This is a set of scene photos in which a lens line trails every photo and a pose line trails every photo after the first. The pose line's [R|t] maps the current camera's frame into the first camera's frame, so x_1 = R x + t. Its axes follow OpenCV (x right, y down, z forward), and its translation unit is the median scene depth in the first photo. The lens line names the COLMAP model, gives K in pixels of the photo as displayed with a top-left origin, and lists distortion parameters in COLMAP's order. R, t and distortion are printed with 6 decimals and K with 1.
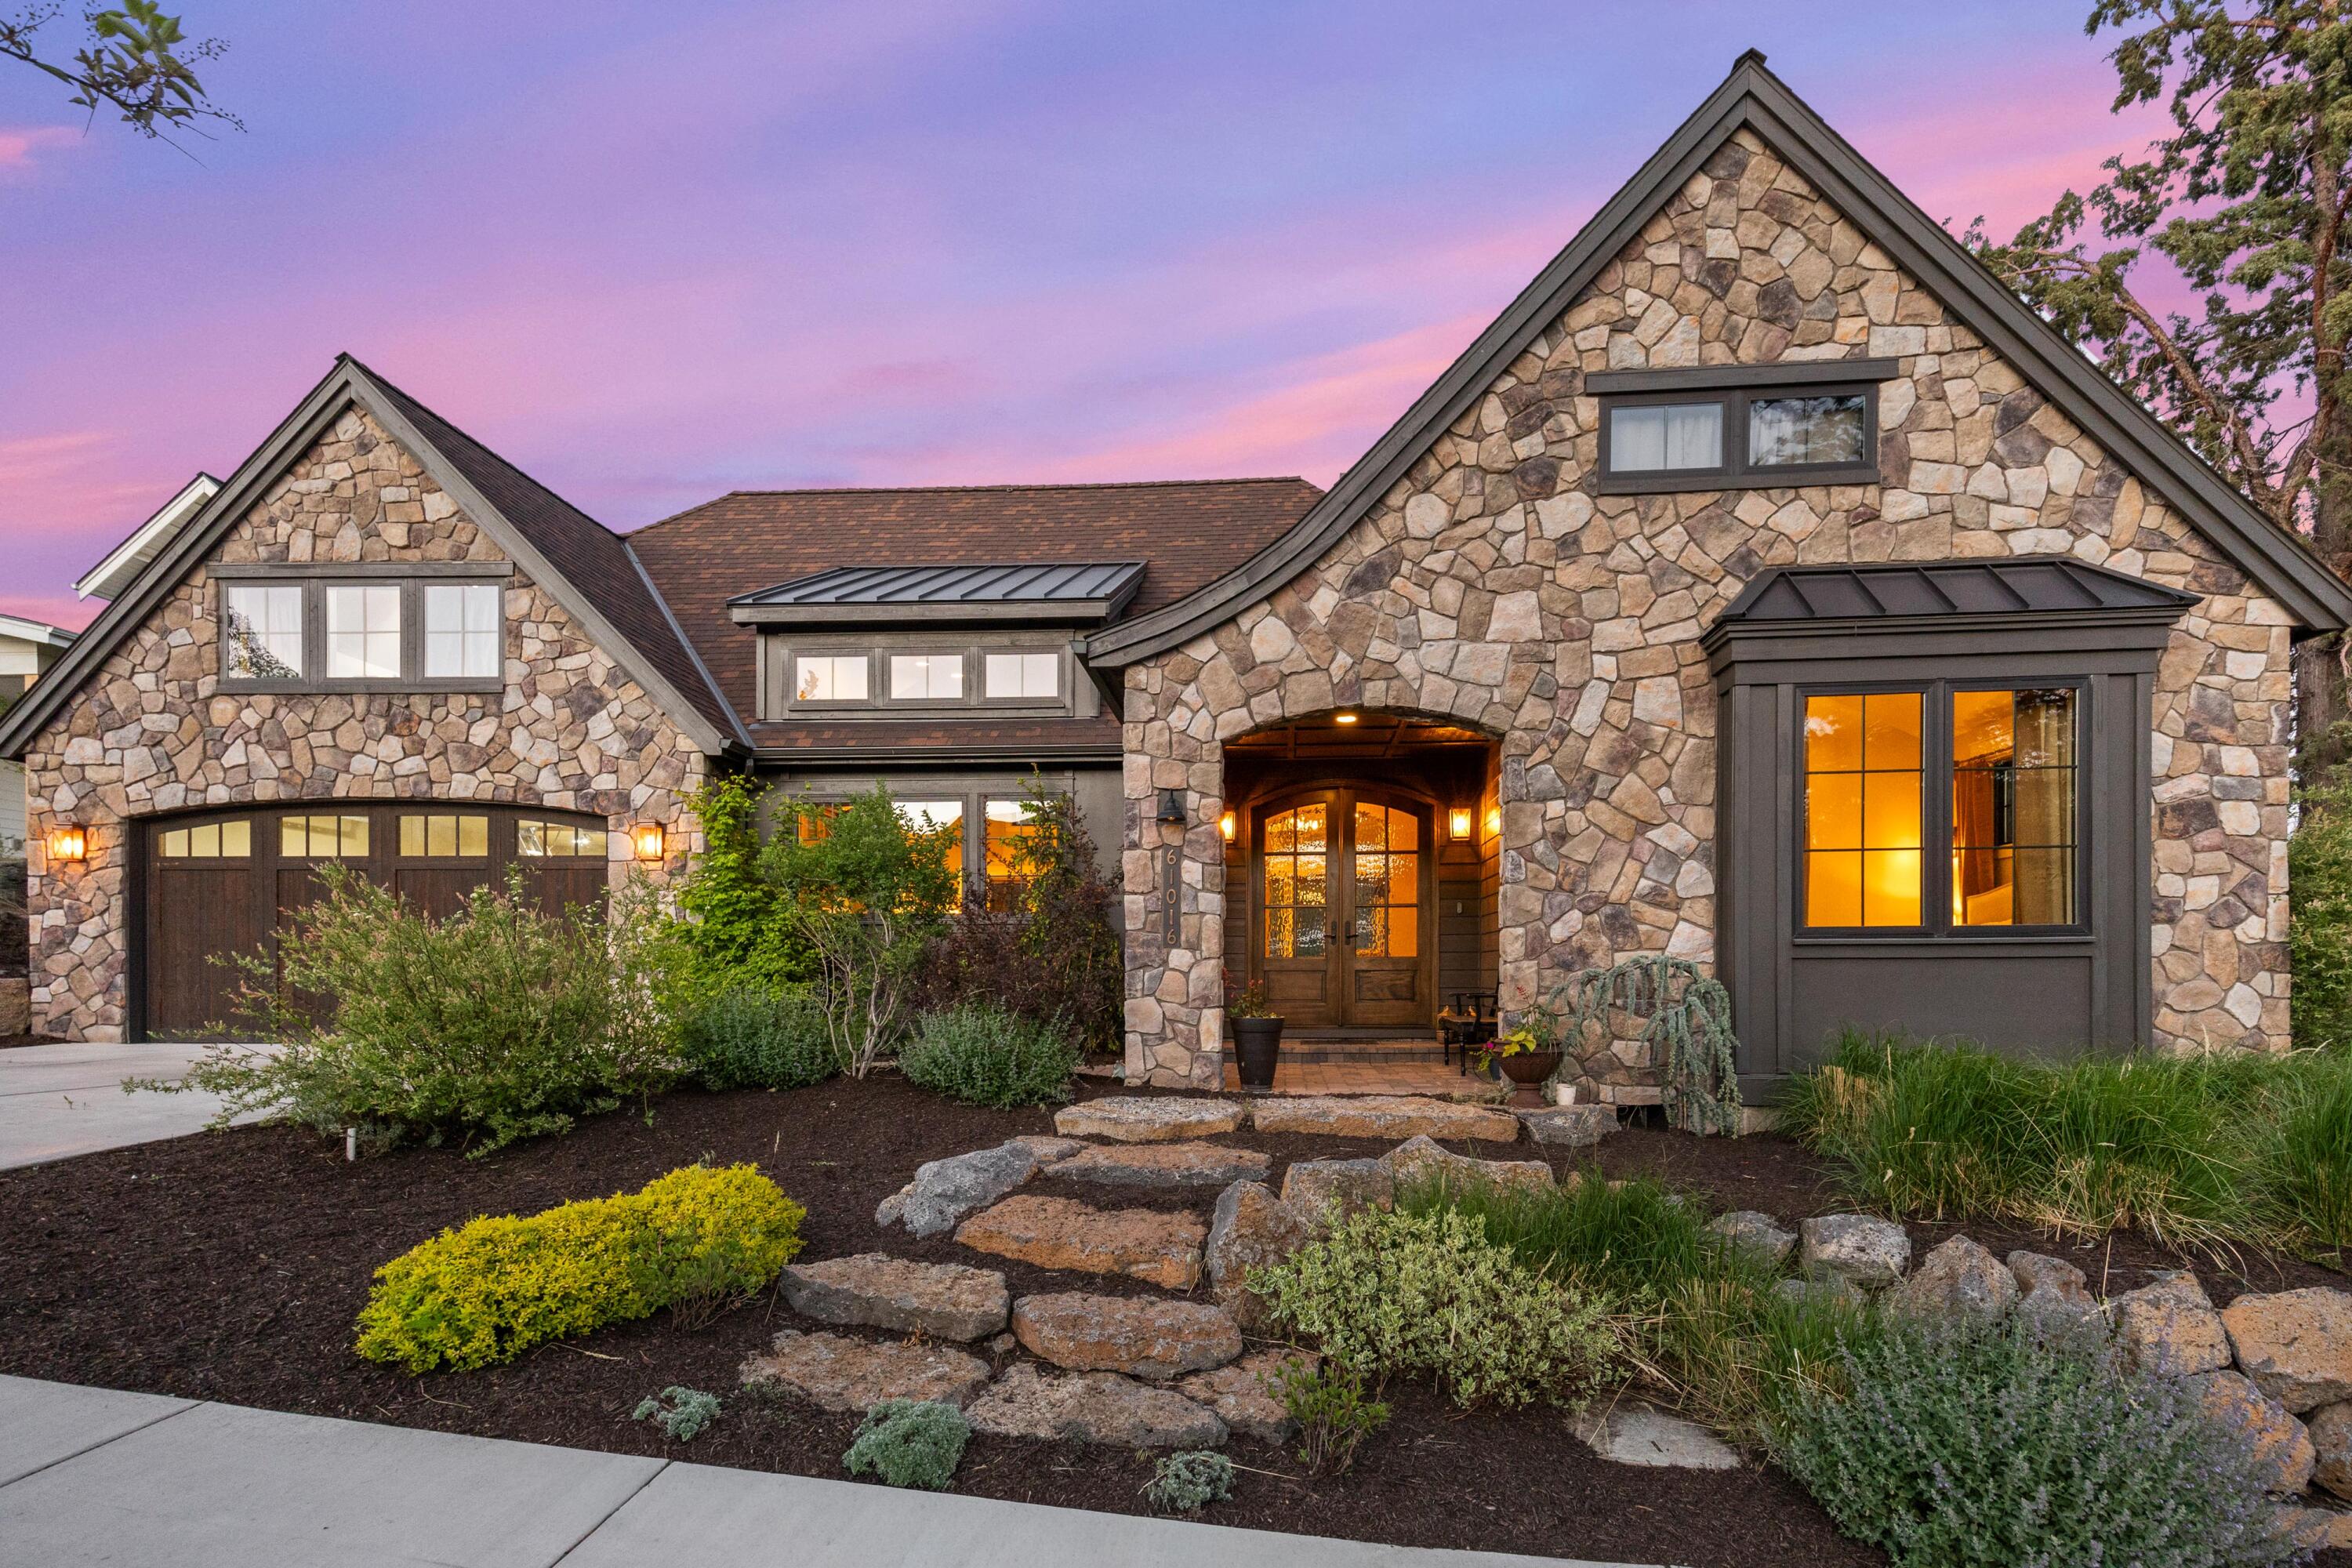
lens RADIAL K [[1063.3, 0, 1176.0], [0, 1063.3, 975.3], [0, 0, 1]] dist [0.029508, -0.000825]
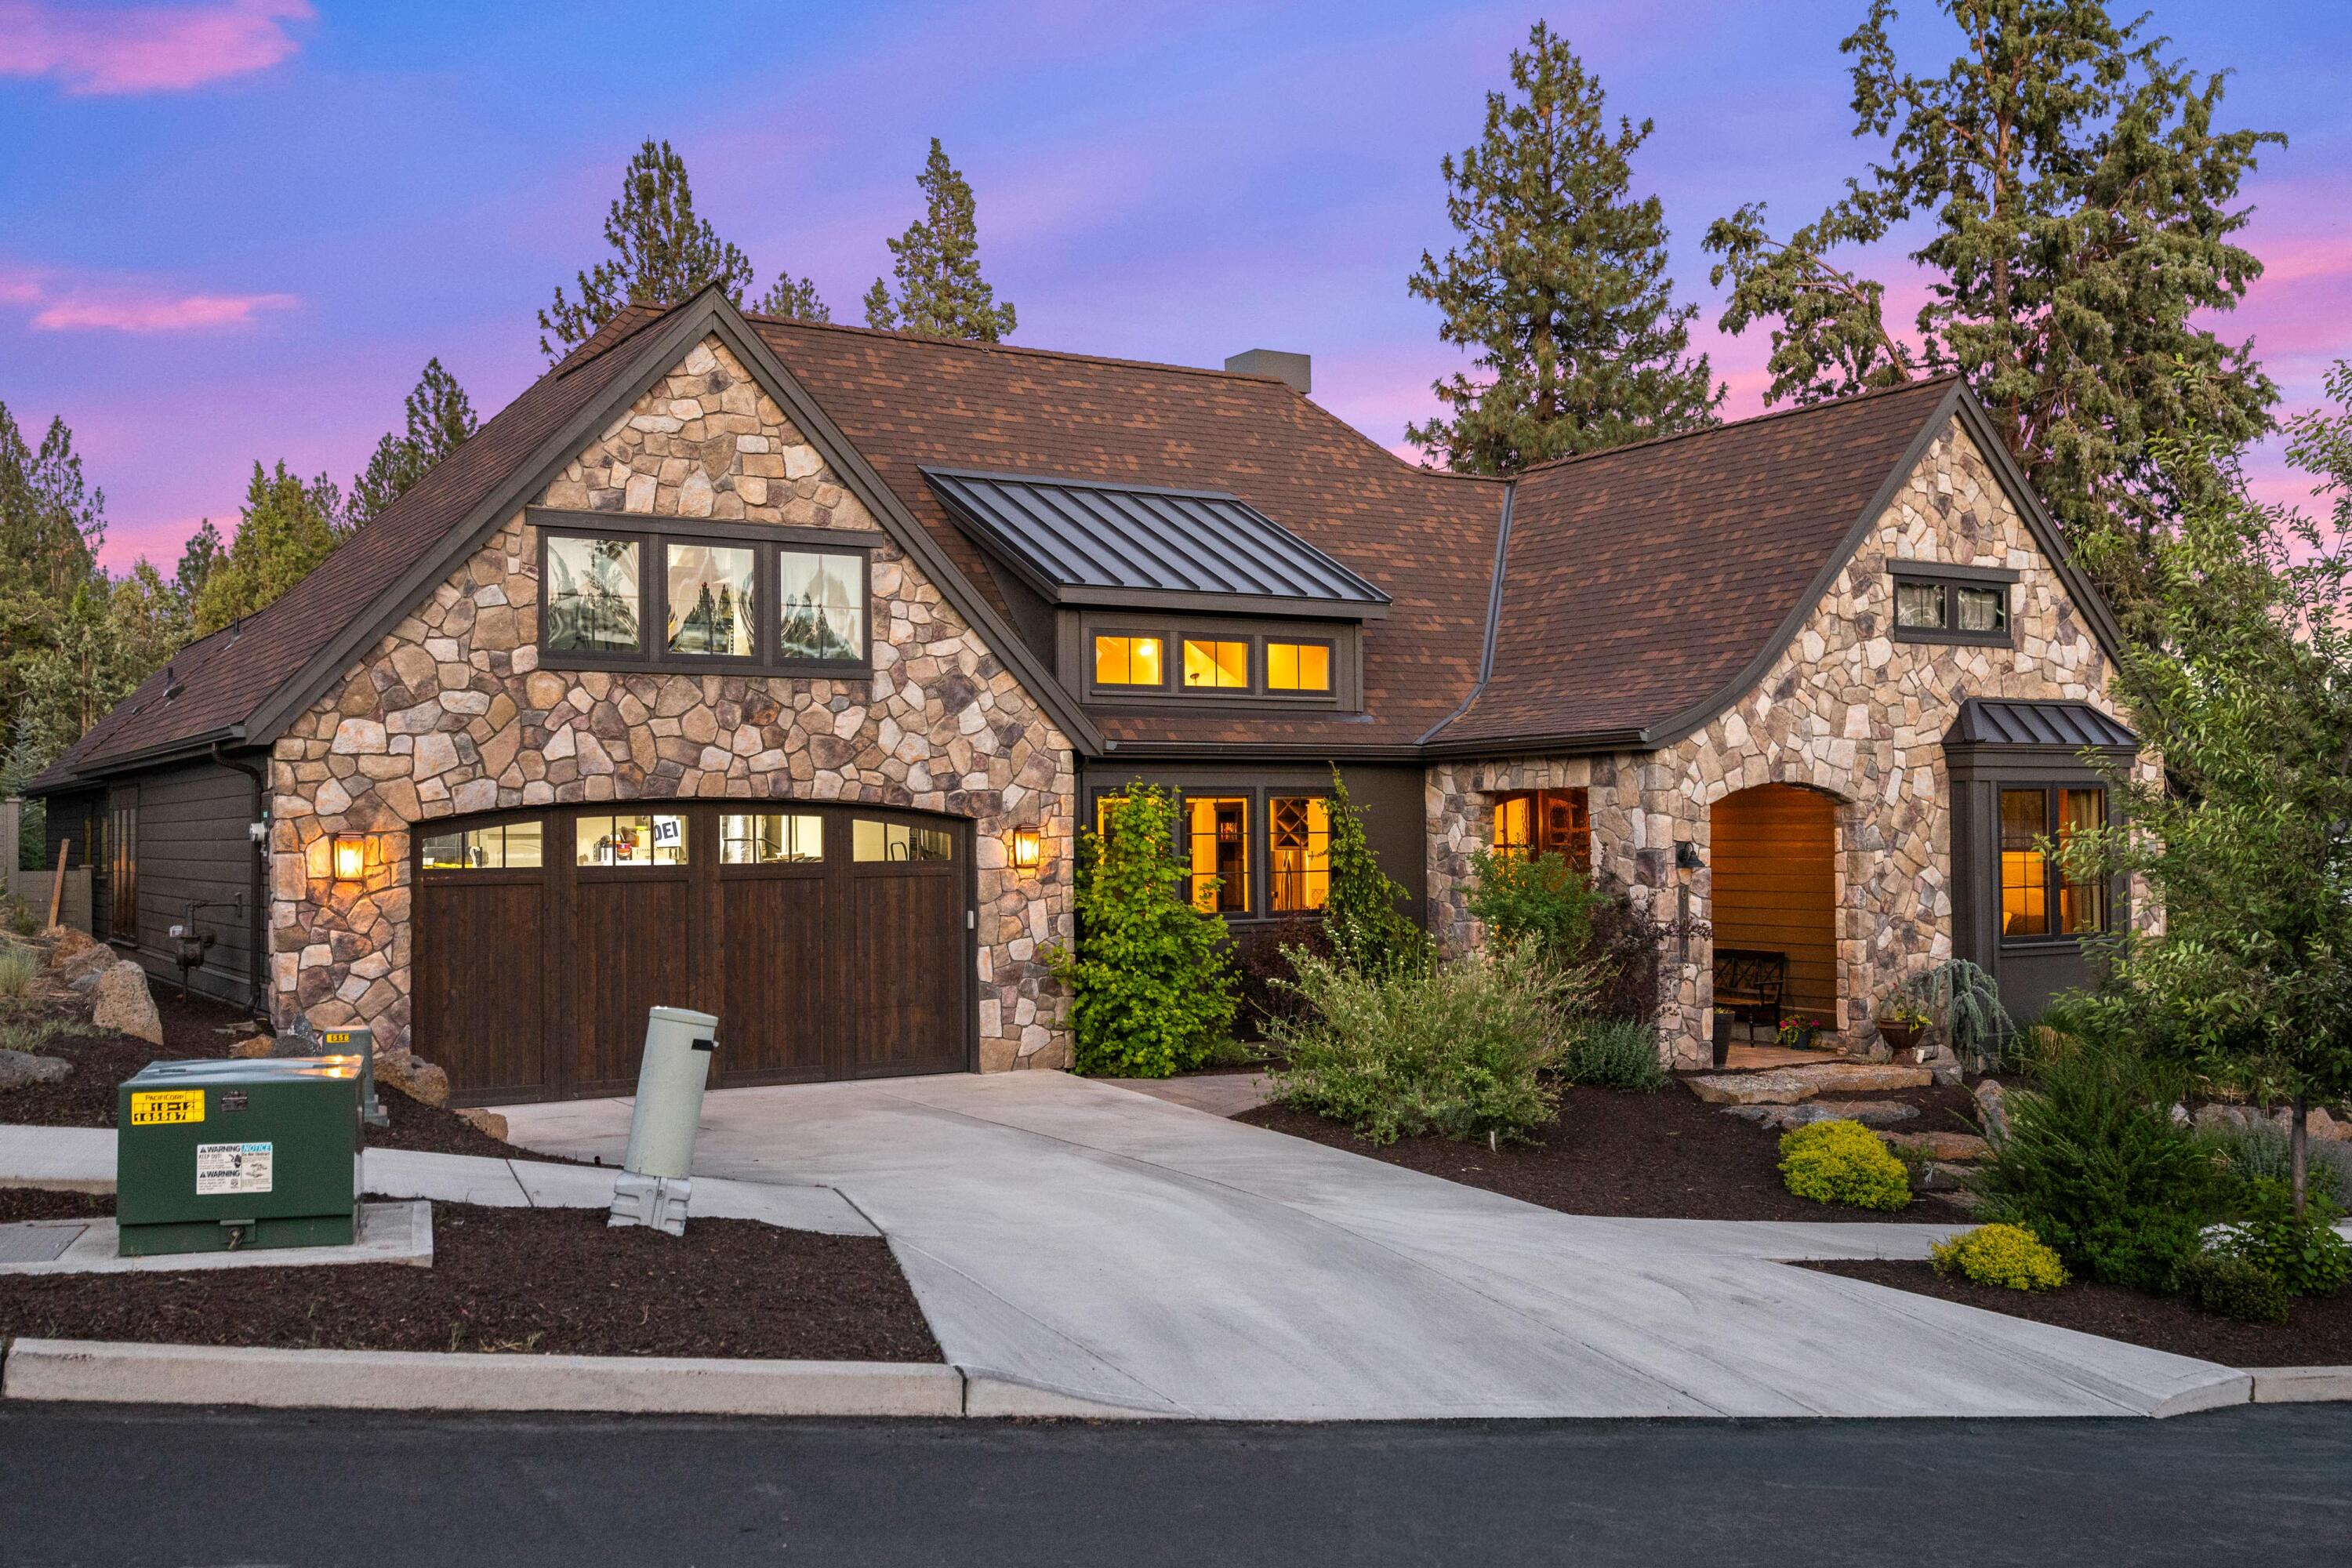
lens RADIAL K [[2193.7, 0, 1187.1], [0, 2193.7, 856.8], [0, 0, 1]] dist [-0.004481, -0.005689]
pose [[0.818242, -0.010993, 0.574769, -2.085223], [0.014674, 0.999891, -0.001766, -0.162288], [-0.574687, 0.009879, 0.818314, -0.871092]]
